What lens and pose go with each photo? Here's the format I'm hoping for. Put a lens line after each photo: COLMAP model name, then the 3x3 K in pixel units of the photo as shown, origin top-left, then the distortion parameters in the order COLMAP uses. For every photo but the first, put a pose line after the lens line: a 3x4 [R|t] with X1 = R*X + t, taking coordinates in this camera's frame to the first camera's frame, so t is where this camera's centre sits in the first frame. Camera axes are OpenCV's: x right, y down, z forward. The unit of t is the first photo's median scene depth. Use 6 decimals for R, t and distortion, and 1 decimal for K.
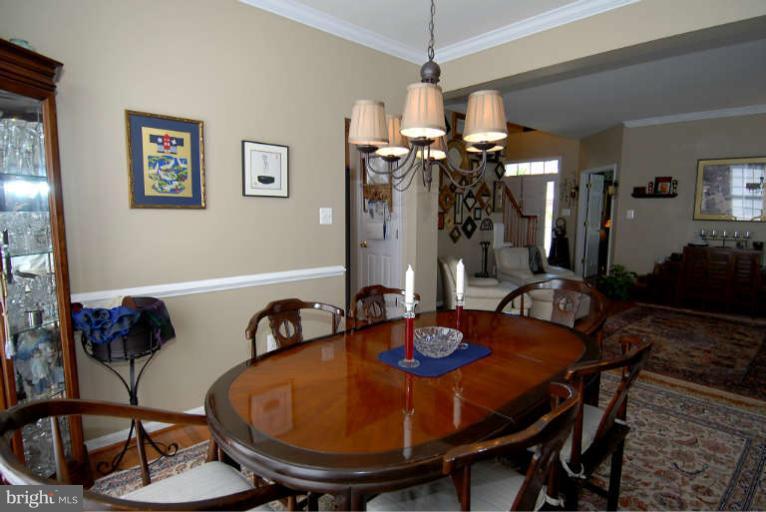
lens RADIAL K [[398.2, 0, 383.0], [0, 398.2, 256.0], [0, 0, 1]] dist [0.052484, -0.051298]
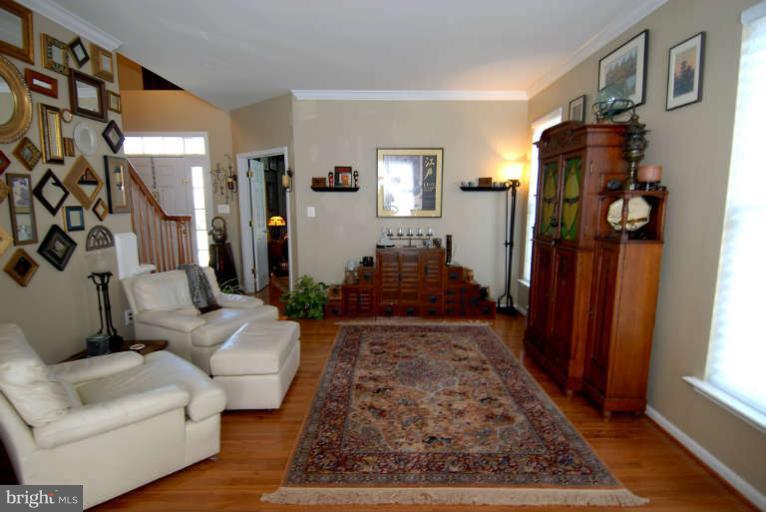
lens RADIAL K [[398.2, 0, 383.0], [0, 398.2, 256.0], [0, 0, 1]] dist [0.052484, -0.051298]
pose [[0.651752, -0.110552, 0.750331, 0.101342], [0.096105, 0.993383, 0.062884, -0.051935], [-0.752318, 0.031126, 0.658064, 0.369580]]
